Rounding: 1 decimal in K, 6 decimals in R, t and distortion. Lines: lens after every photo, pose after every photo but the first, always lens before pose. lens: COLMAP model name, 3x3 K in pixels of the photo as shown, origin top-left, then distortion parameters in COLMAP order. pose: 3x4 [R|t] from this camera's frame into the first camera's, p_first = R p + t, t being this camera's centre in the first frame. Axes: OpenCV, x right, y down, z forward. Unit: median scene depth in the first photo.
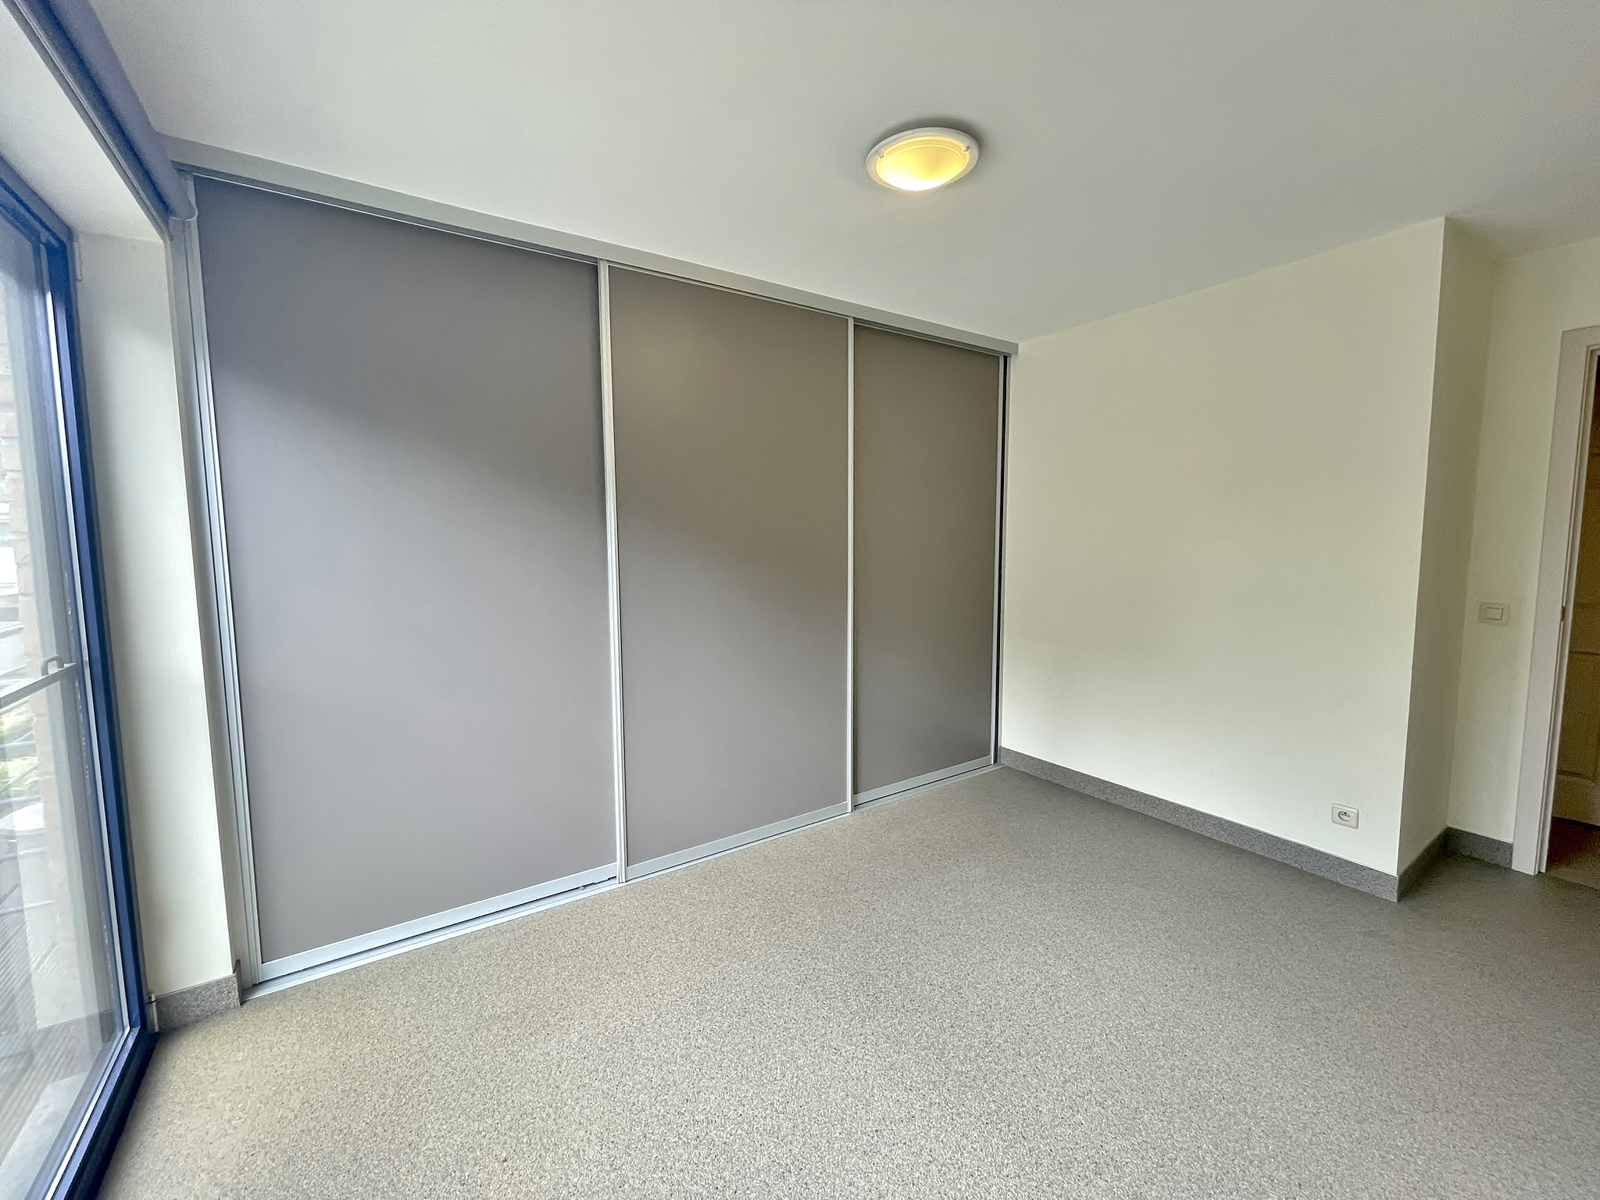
lens RADIAL K [[650.2, 0, 796.7], [0, 650.2, 594.5], [0, 0, 1]] dist [-0.001539, 0.000229]
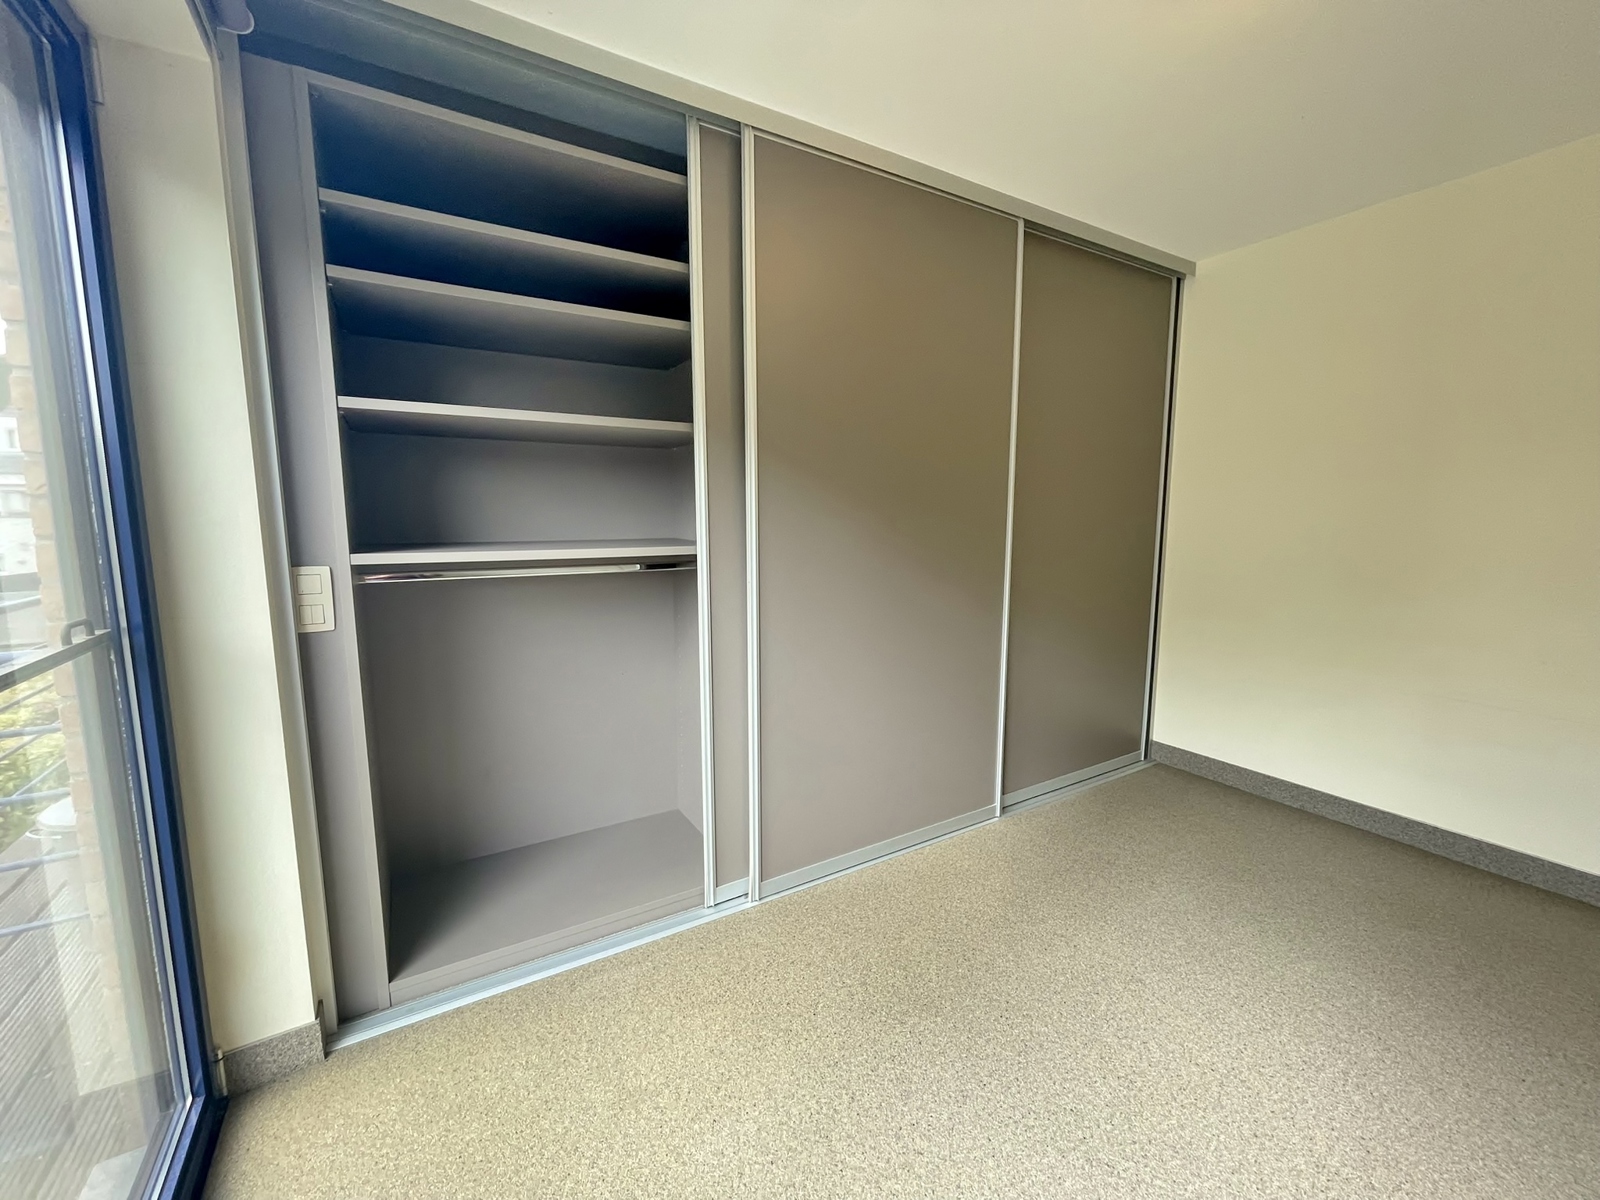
lens RADIAL K [[650.2, 0, 796.7], [0, 650.2, 594.5], [0, 0, 1]] dist [-0.001539, 0.000229]
pose [[0.998852, 0.011209, -0.046570, -0.252998], [-0.009481, 0.999264, 0.037173, 0.026893], [0.046952, -0.036689, 0.998223, 0.257801]]
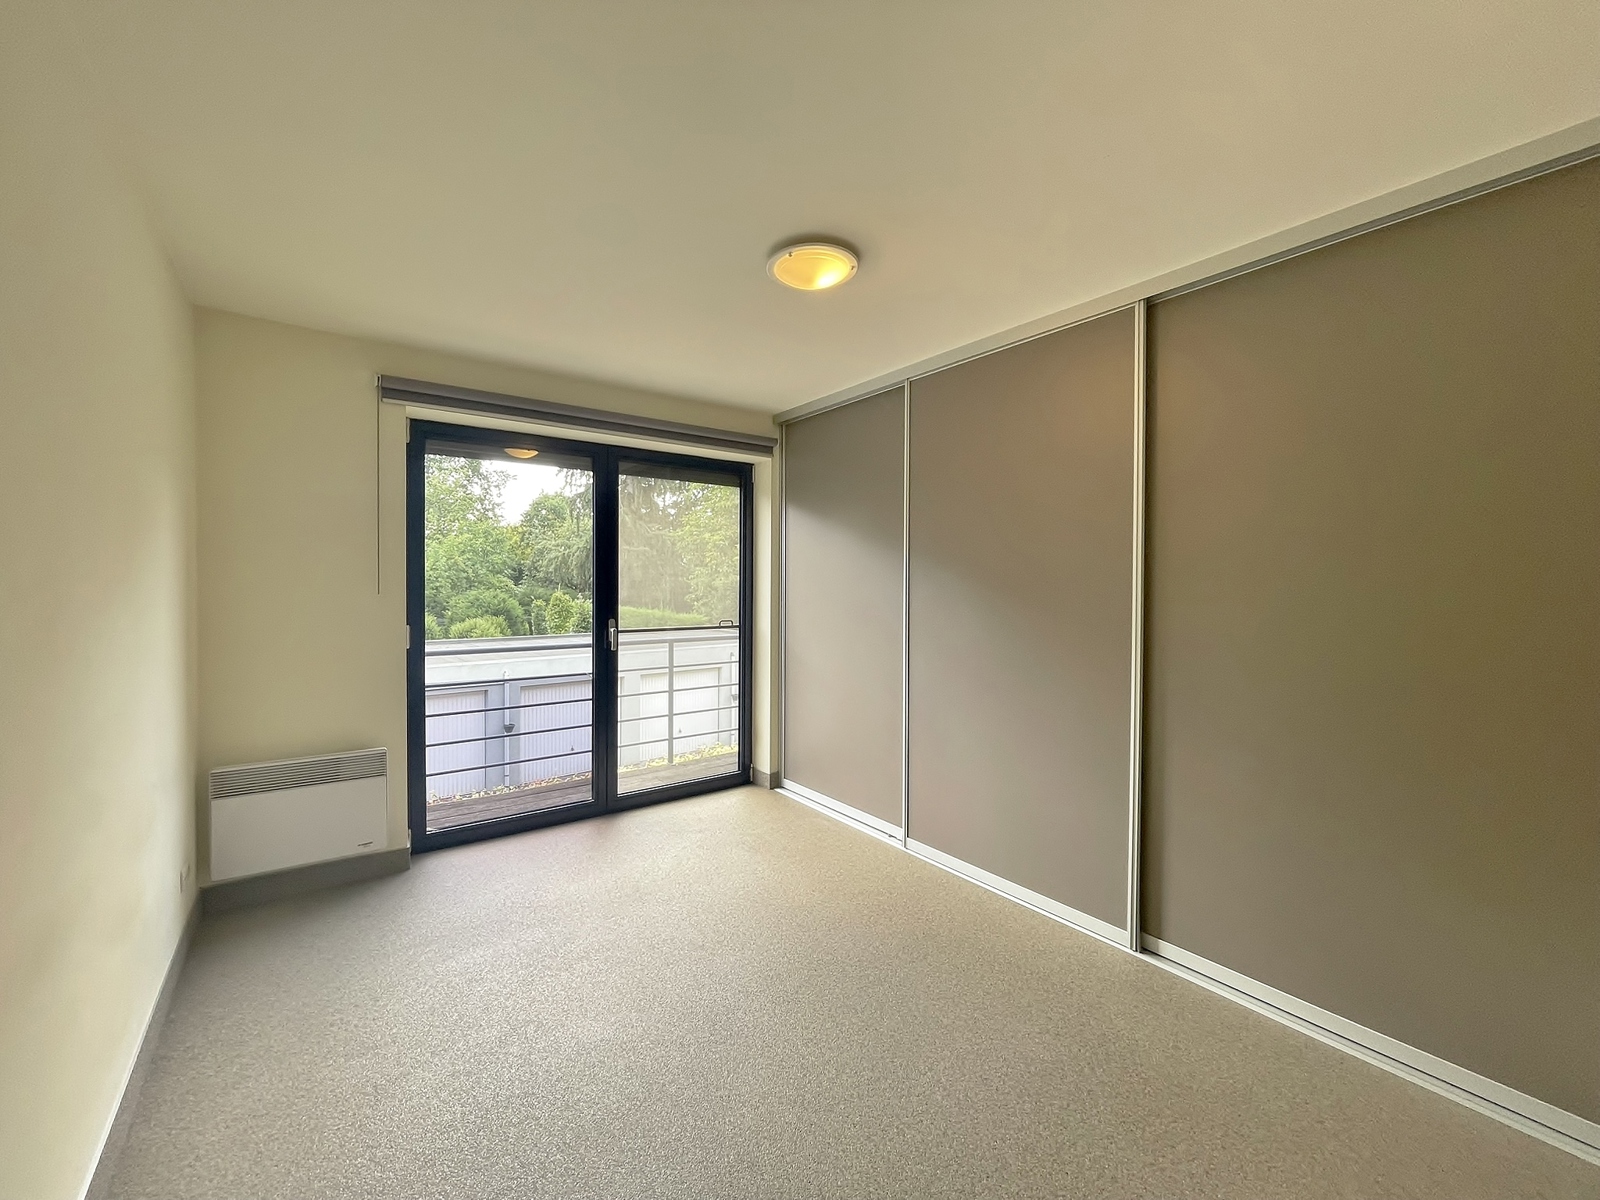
lens RADIAL K [[650.2, 0, 796.7], [0, 650.2, 594.5], [0, 0, 1]] dist [-0.001539, 0.000229]
pose [[0.049967, 0.025368, -0.998429, 1.383003], [-0.095568, 0.995212, 0.020504, -0.083535], [0.994168, 0.094393, 0.052152, 0.940794]]
